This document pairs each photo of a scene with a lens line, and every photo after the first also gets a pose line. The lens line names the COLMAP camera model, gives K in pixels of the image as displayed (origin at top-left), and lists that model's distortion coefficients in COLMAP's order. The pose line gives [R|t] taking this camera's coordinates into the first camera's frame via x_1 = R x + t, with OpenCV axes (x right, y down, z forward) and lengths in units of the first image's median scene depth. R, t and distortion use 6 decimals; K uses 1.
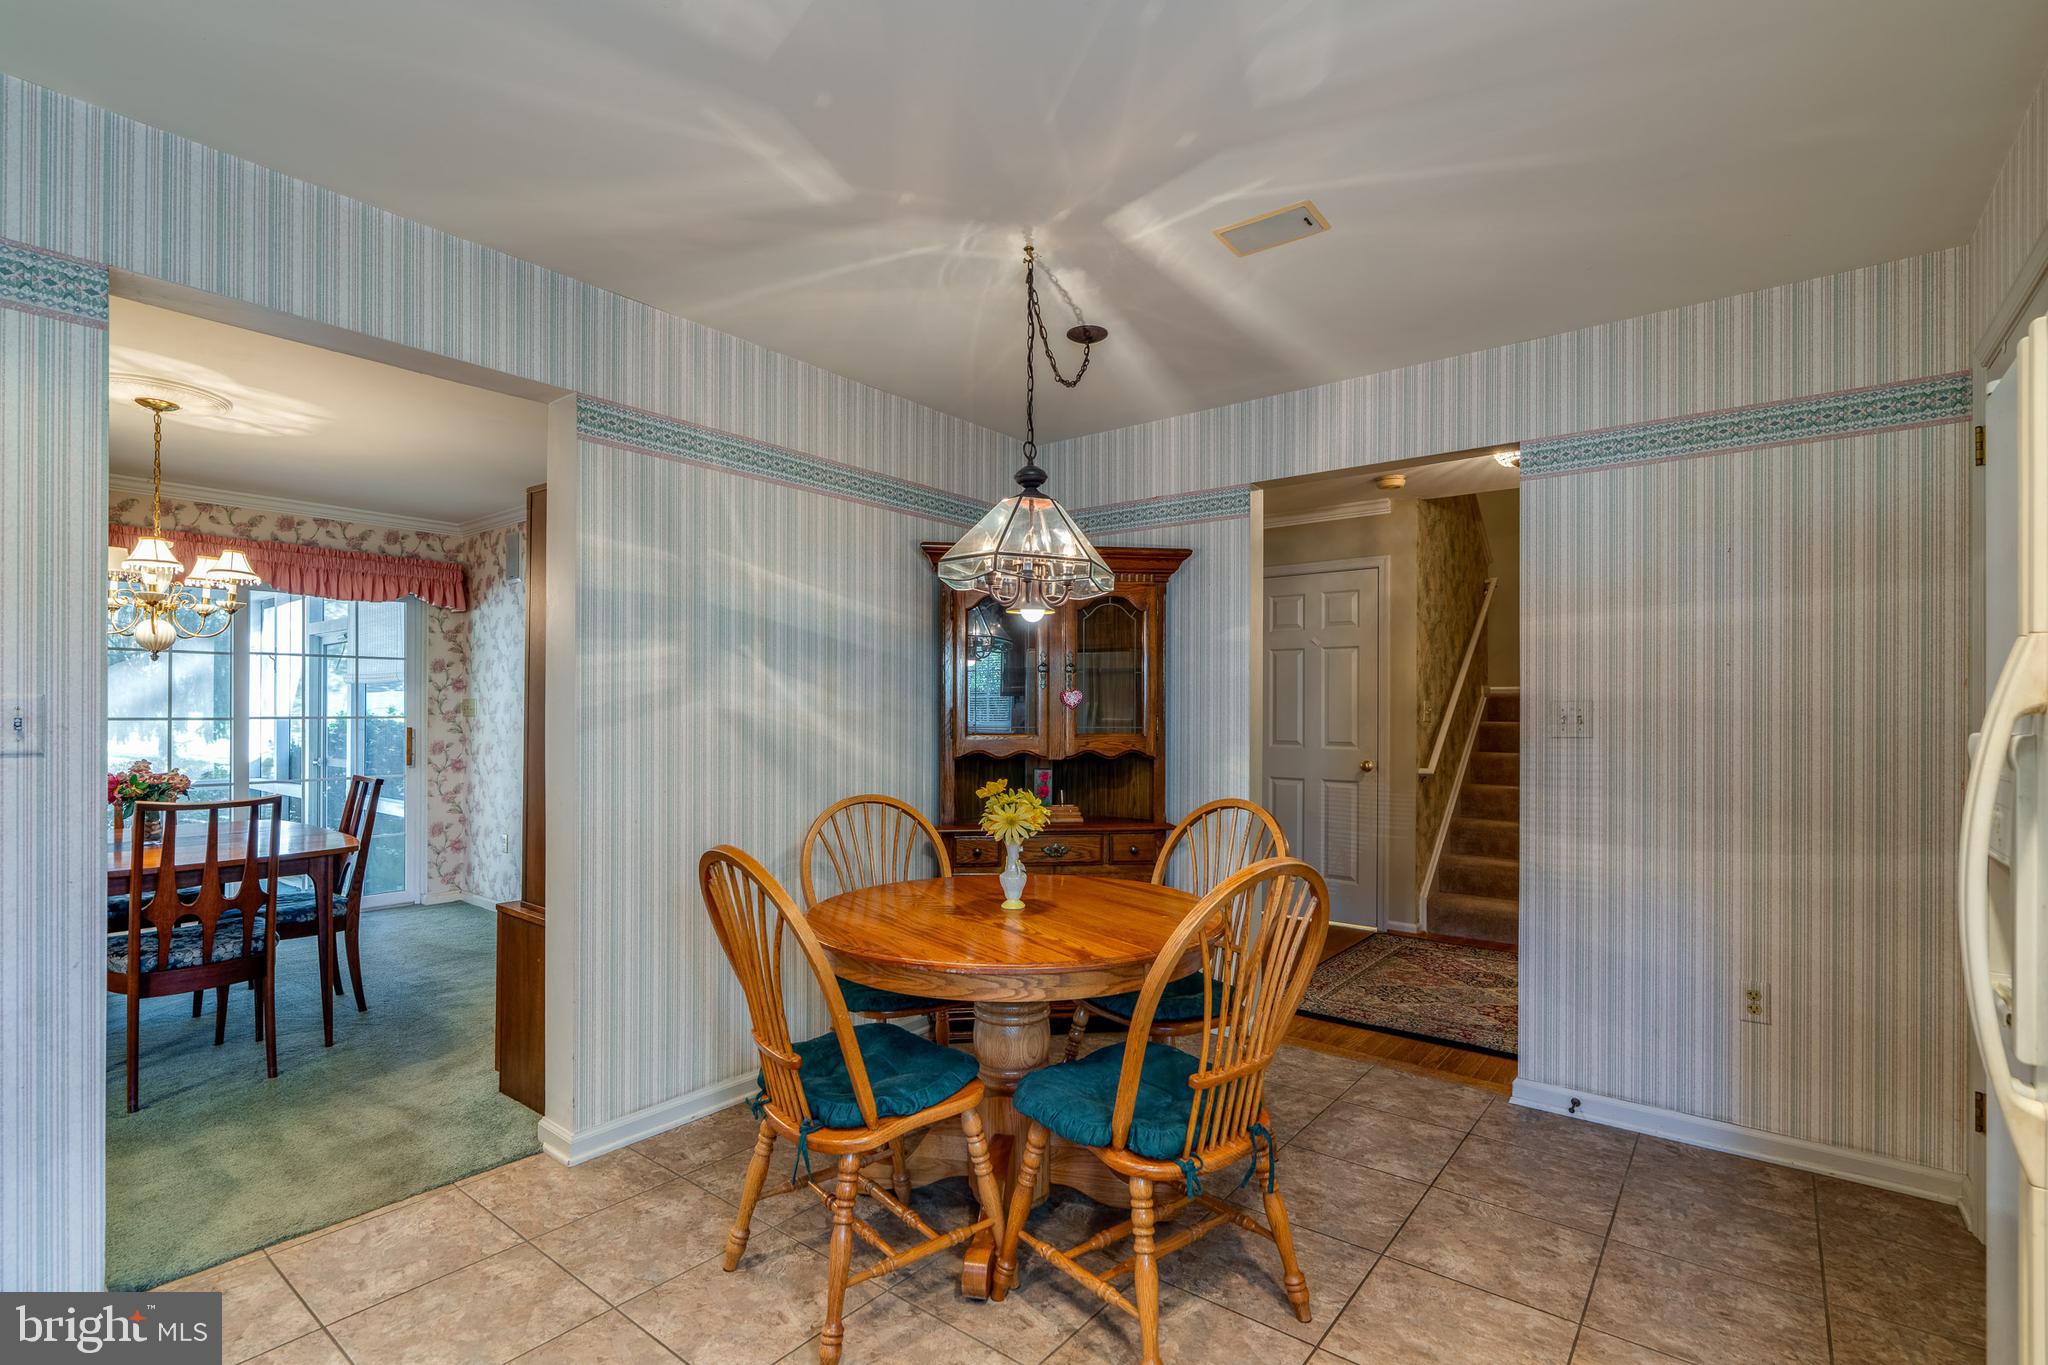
lens RADIAL K [[947.3, 0, 1032.5], [0, 947.3, 705.4], [0, 0, 1]] dist [-0.004107, -0.000138]
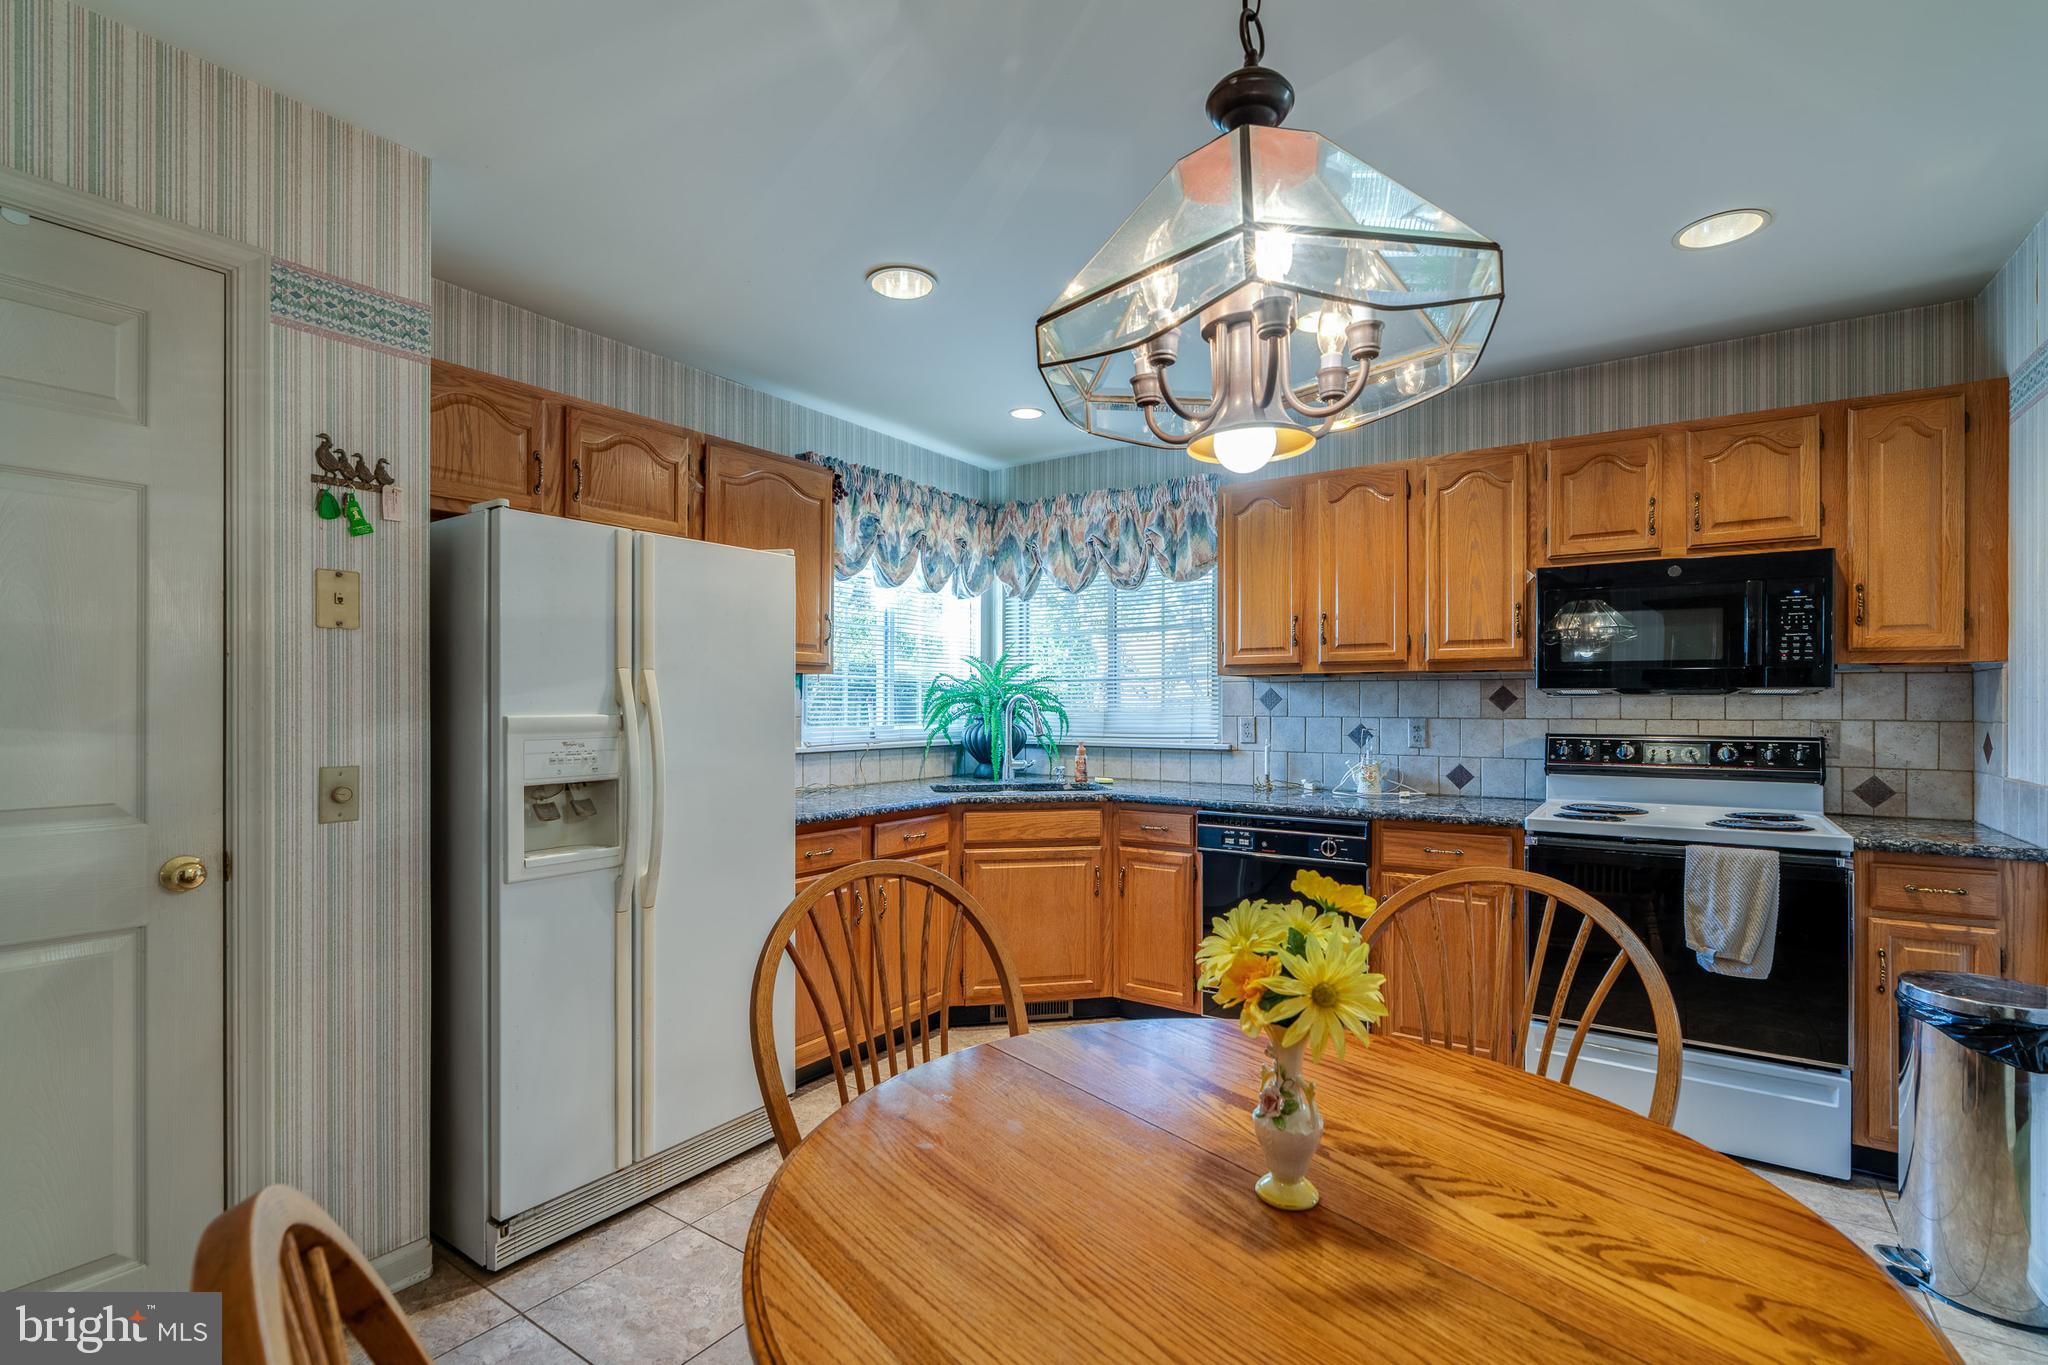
lens RADIAL K [[947.3, 0, 1032.5], [0, 947.3, 705.4], [0, 0, 1]] dist [-0.004107, -0.000138]
pose [[-0.998149, -0.003020, -0.060739, 0.091035], [-0.002684, 0.999981, -0.005614, 0.007880], [0.060754, -0.005440, -0.998138, 1.158042]]
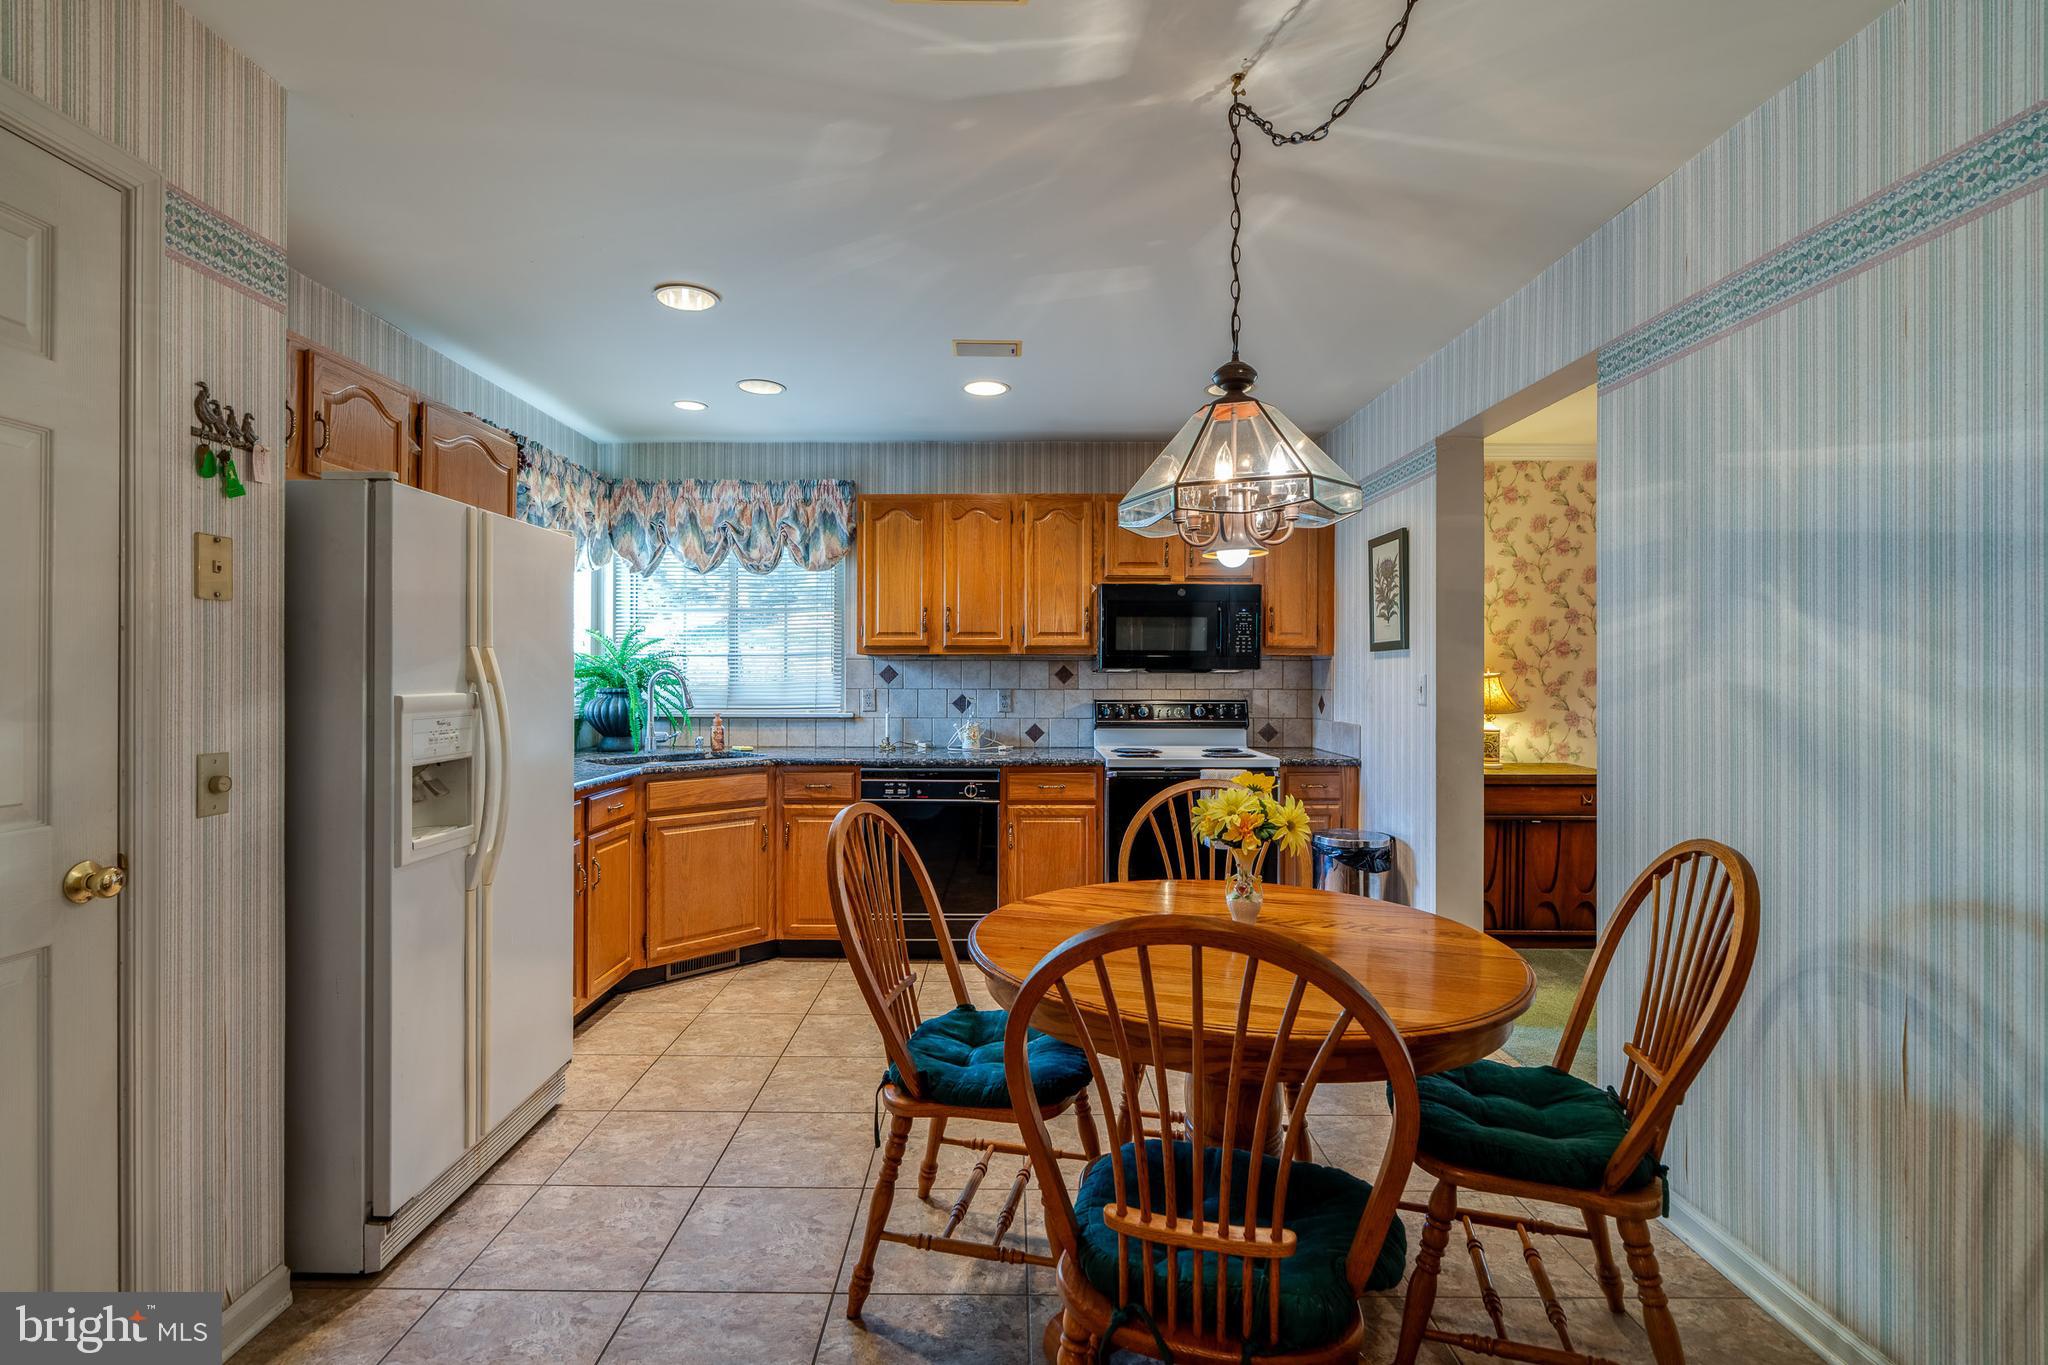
lens RADIAL K [[953.1, 0, 1016.4], [0, 953.1, 674.4], [0, 0, 1]] dist [-0.005164, 0.000381]
pose [[-0.787341, -0.005110, -0.616497, 0.506882], [-0.000596, 0.999971, -0.007527, 0.002801], [0.616518, -0.005559, -0.787321, 1.249729]]
